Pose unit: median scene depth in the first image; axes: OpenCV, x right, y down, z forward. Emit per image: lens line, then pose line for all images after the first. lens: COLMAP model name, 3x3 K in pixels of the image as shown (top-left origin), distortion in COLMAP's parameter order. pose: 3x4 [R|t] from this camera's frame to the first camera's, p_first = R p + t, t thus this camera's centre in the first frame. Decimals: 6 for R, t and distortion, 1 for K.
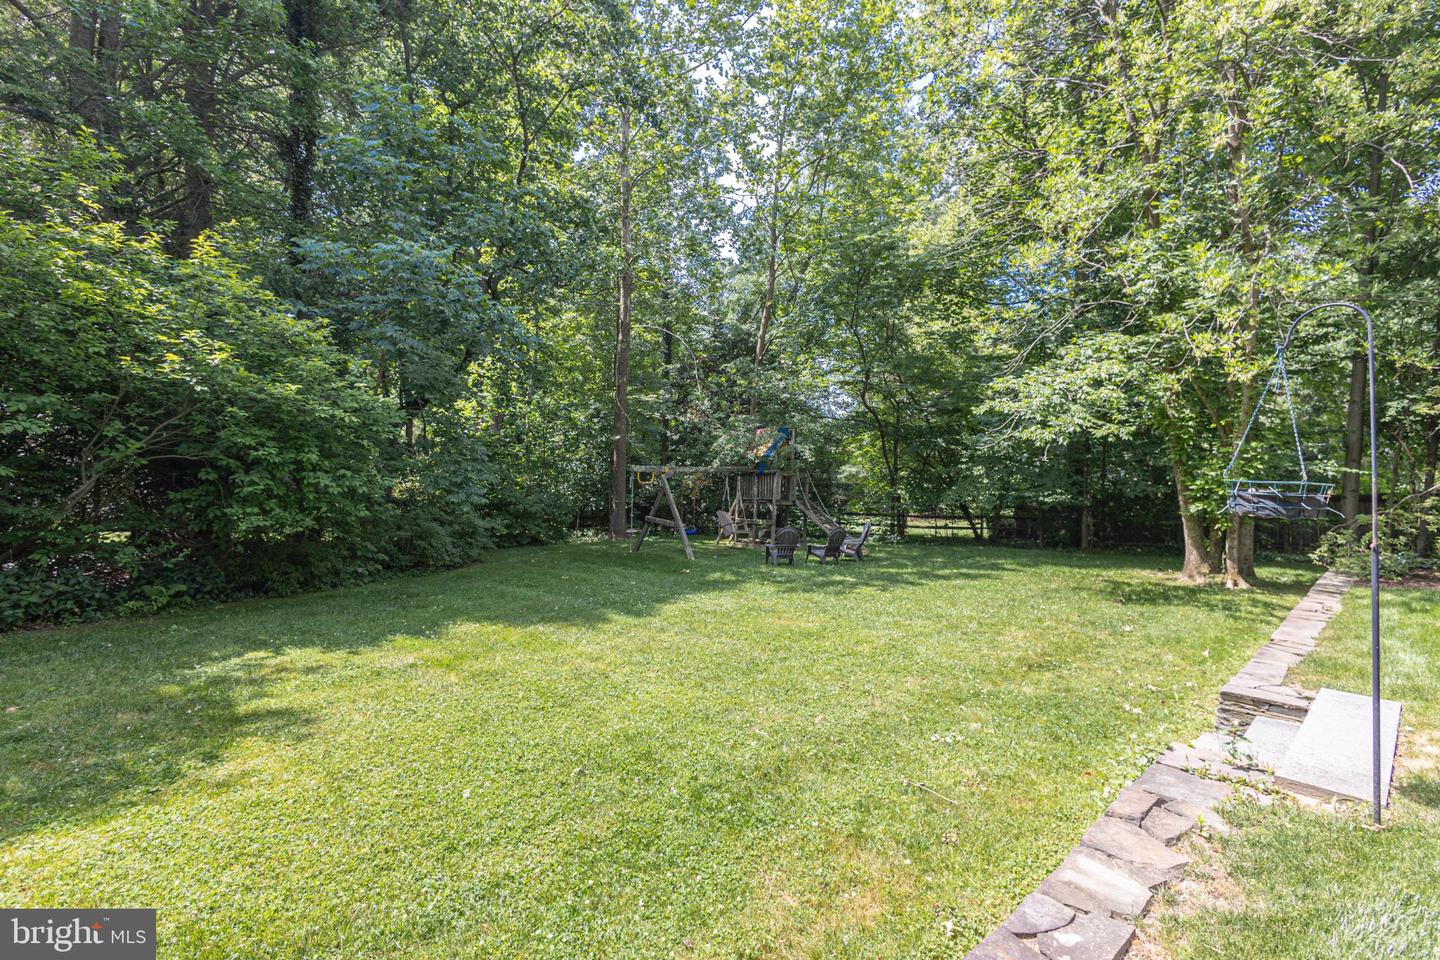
lens RADIAL K [[662.4, 0, 720.0], [0, 662.4, 480.0], [0, 0, 1]] dist [-0.000427, 0.000174]
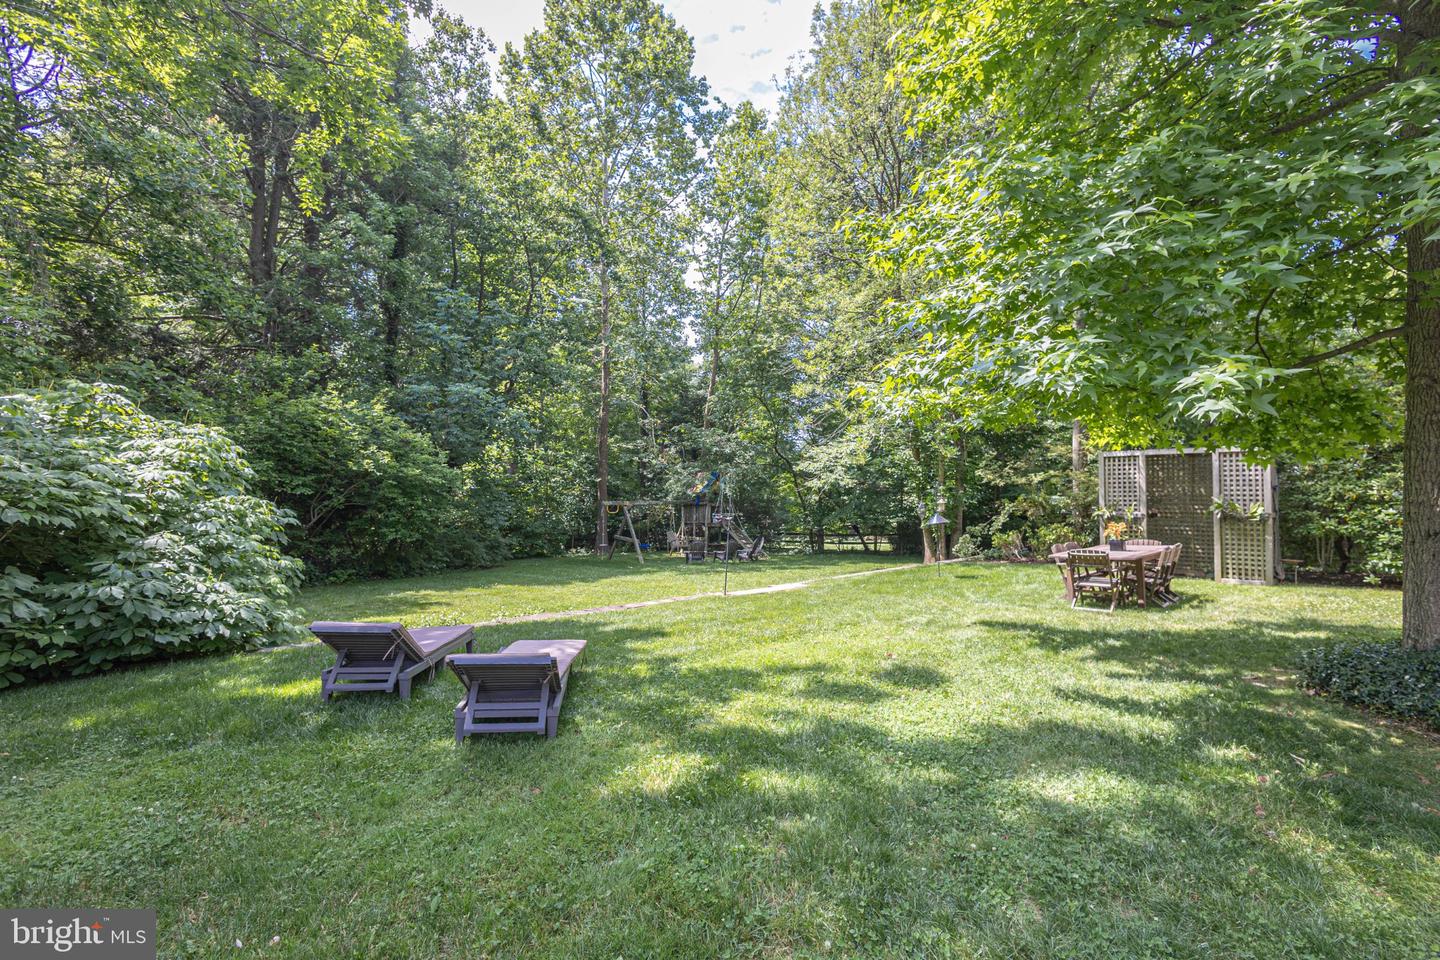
lens RADIAL K [[662.4, 0, 720.0], [0, 662.4, 480.0], [0, 0, 1]] dist [-0.000427, 0.000174]
pose [[0.999781, -0.012795, -0.016557, 0.134912], [0.012127, 0.999134, -0.039811, -0.005827], [0.017052, 0.039601, 0.999070, -0.422778]]
